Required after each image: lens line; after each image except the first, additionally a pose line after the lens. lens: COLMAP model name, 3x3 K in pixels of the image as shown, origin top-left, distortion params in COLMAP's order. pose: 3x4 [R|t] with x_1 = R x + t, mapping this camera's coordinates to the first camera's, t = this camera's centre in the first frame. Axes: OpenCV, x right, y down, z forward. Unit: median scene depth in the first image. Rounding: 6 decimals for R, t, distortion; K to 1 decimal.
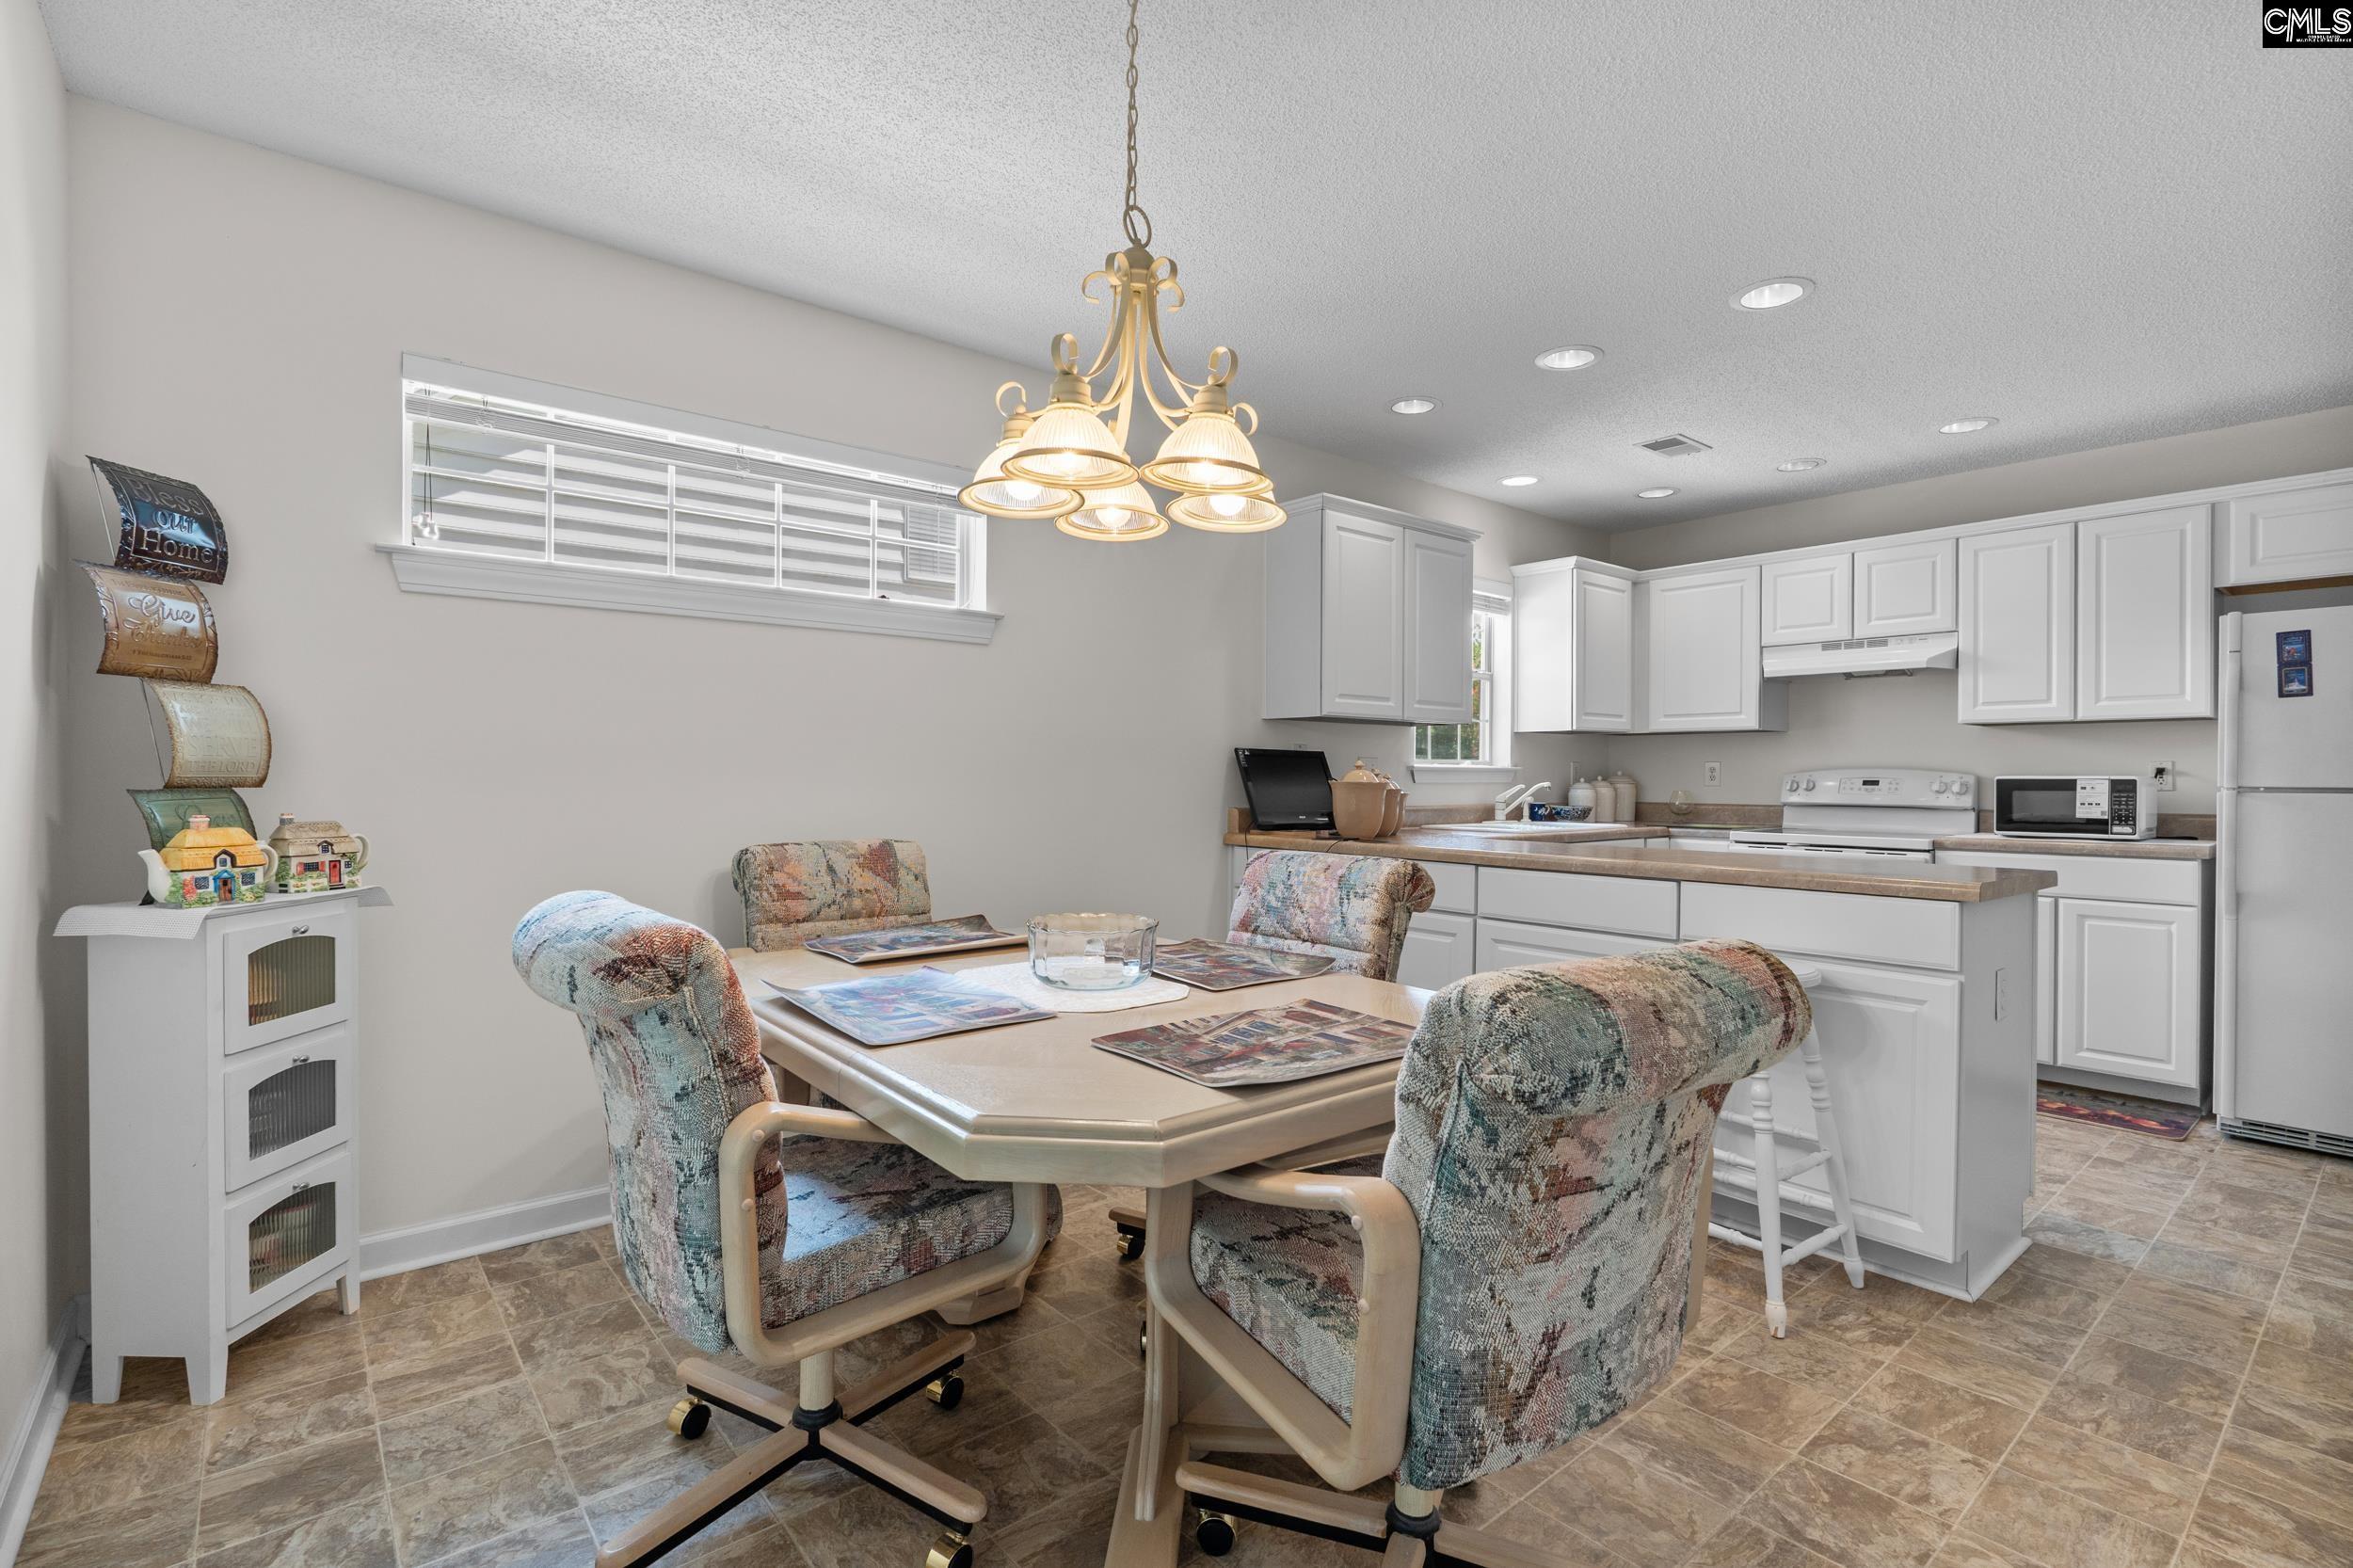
lens RADIAL K [[1094.7, 0, 1176.5], [0, 1094.7, 784.0], [0, 0, 1]] dist [-0.002925, 0.000821]
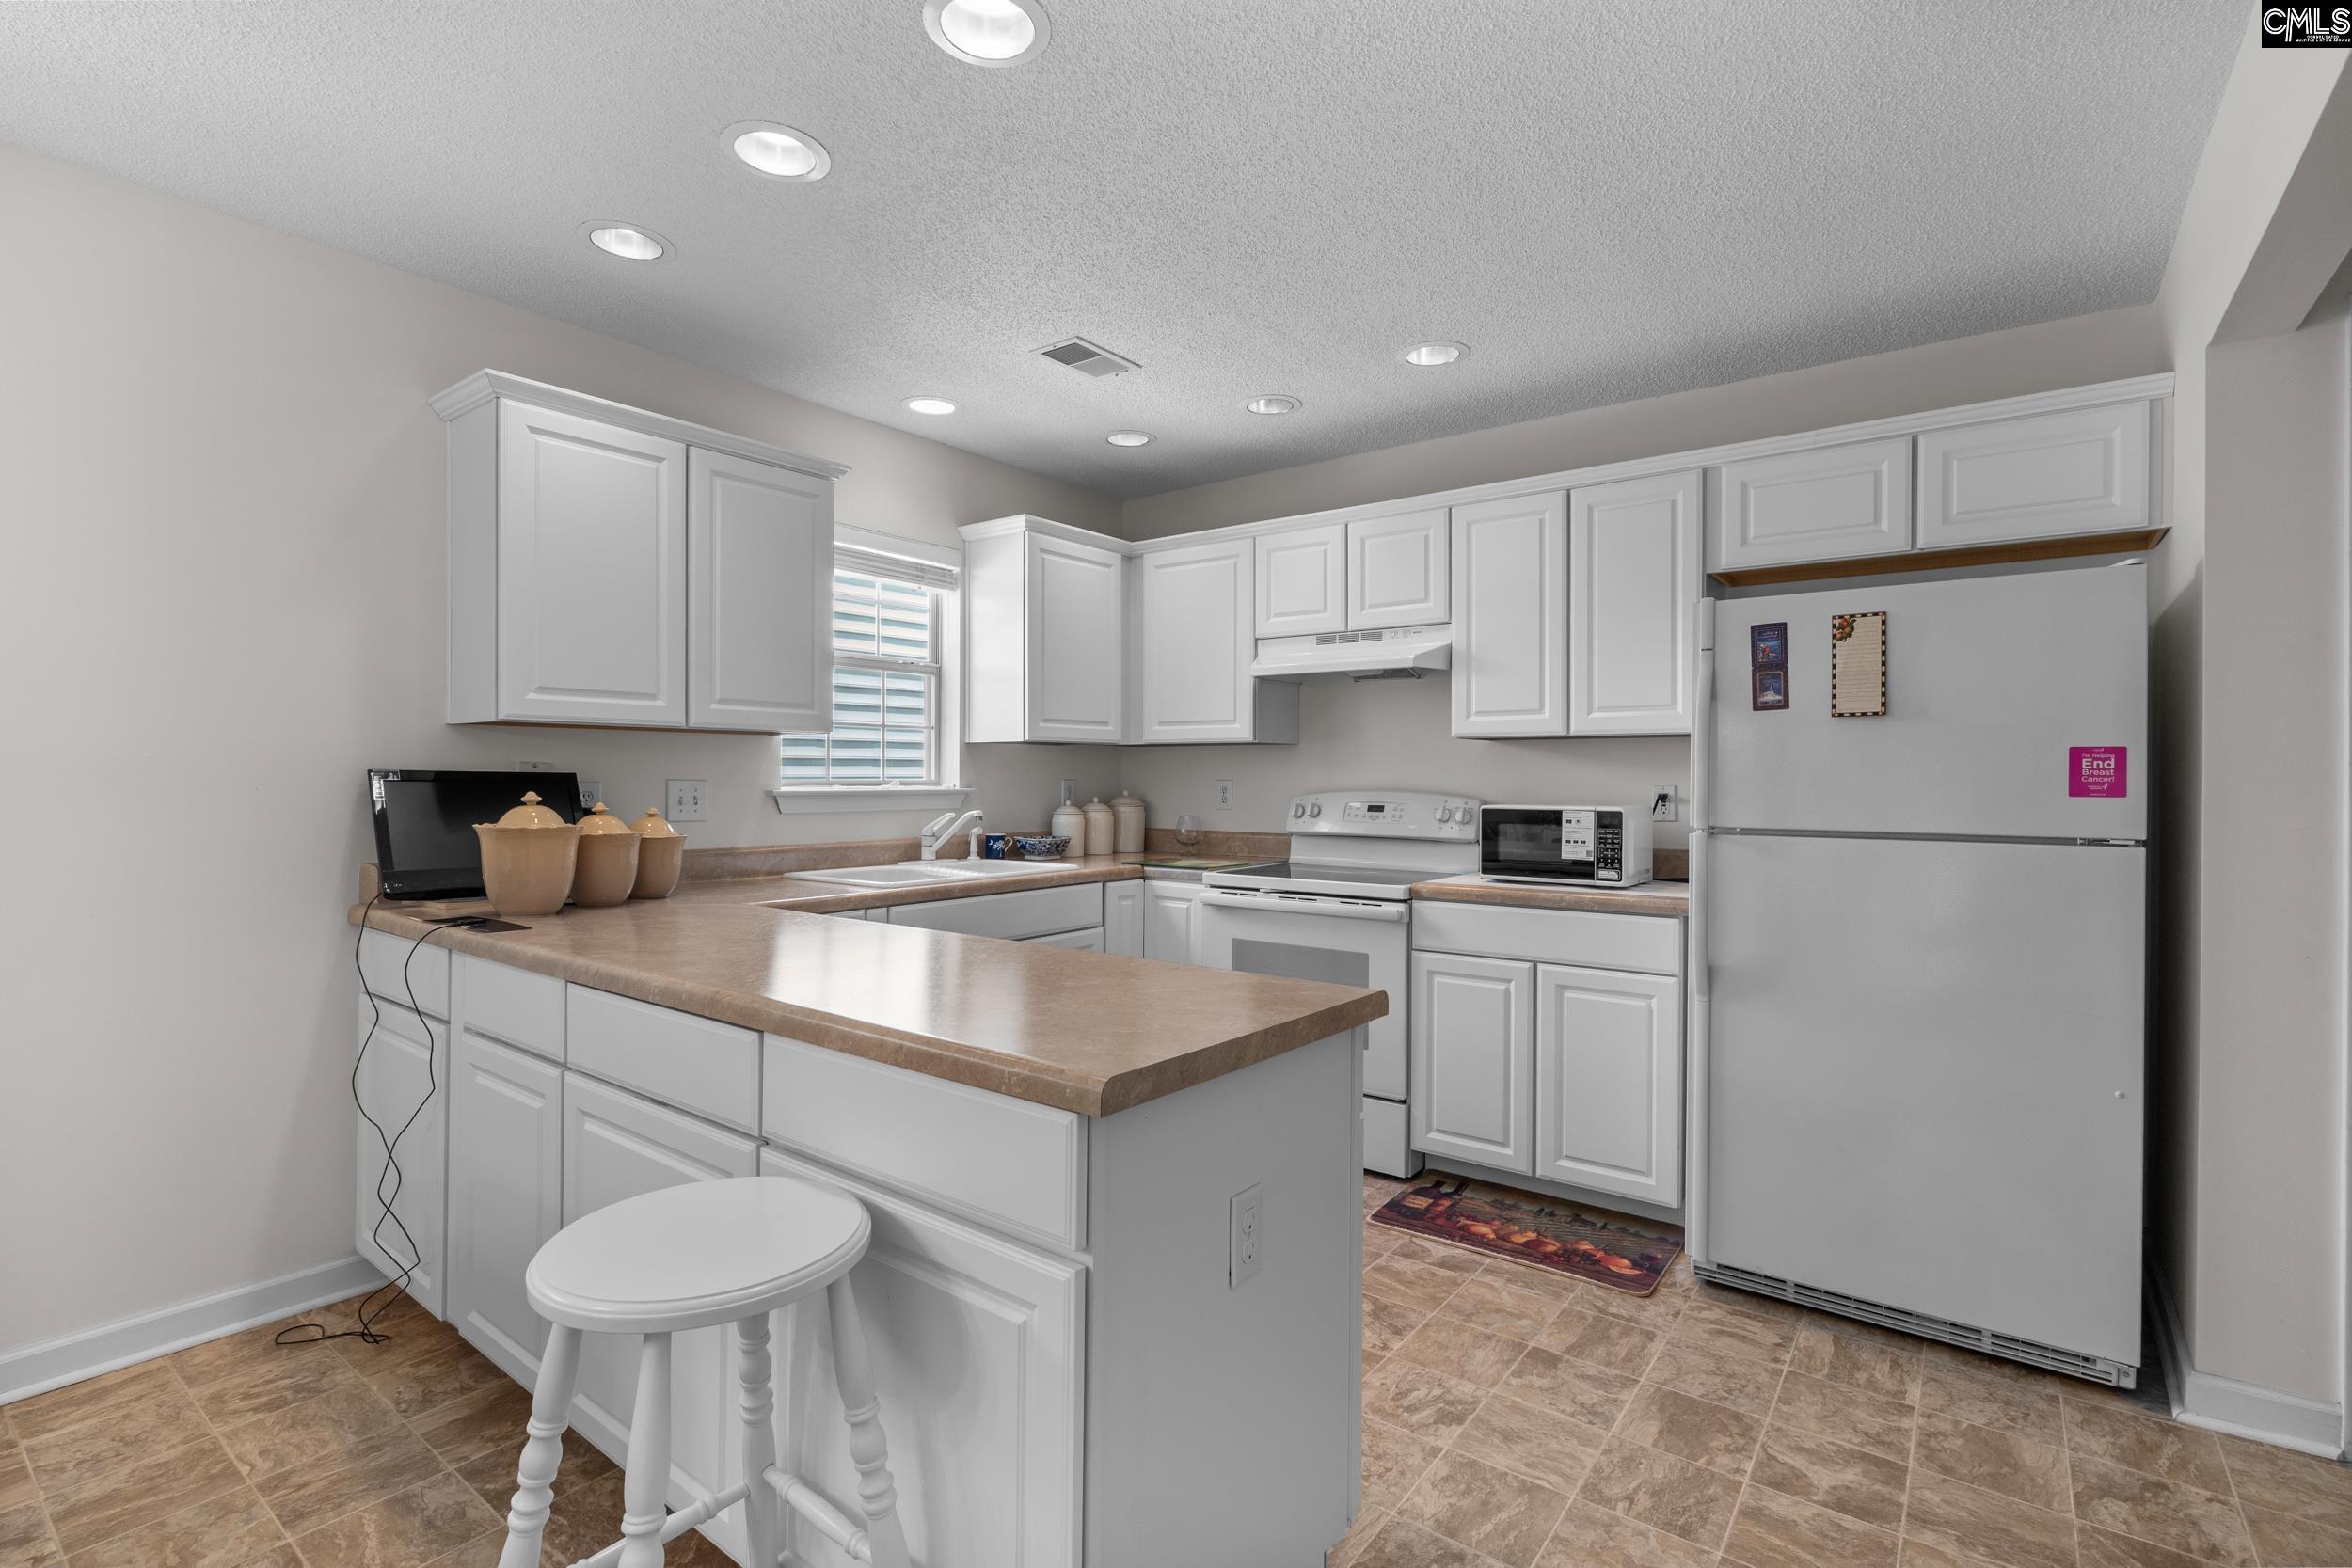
lens RADIAL K [[1080.1, 0, 1176.0], [0, 1080.1, 784.0], [0, 0, 1]] dist [0.001542, -0.050046]
pose [[0.974618, -0.002039, 0.223867, 0.315659], [0.002053, 0.999998, 0.000166, -0.020271], [-0.223867, 0.000298, 0.974620, 0.252791]]
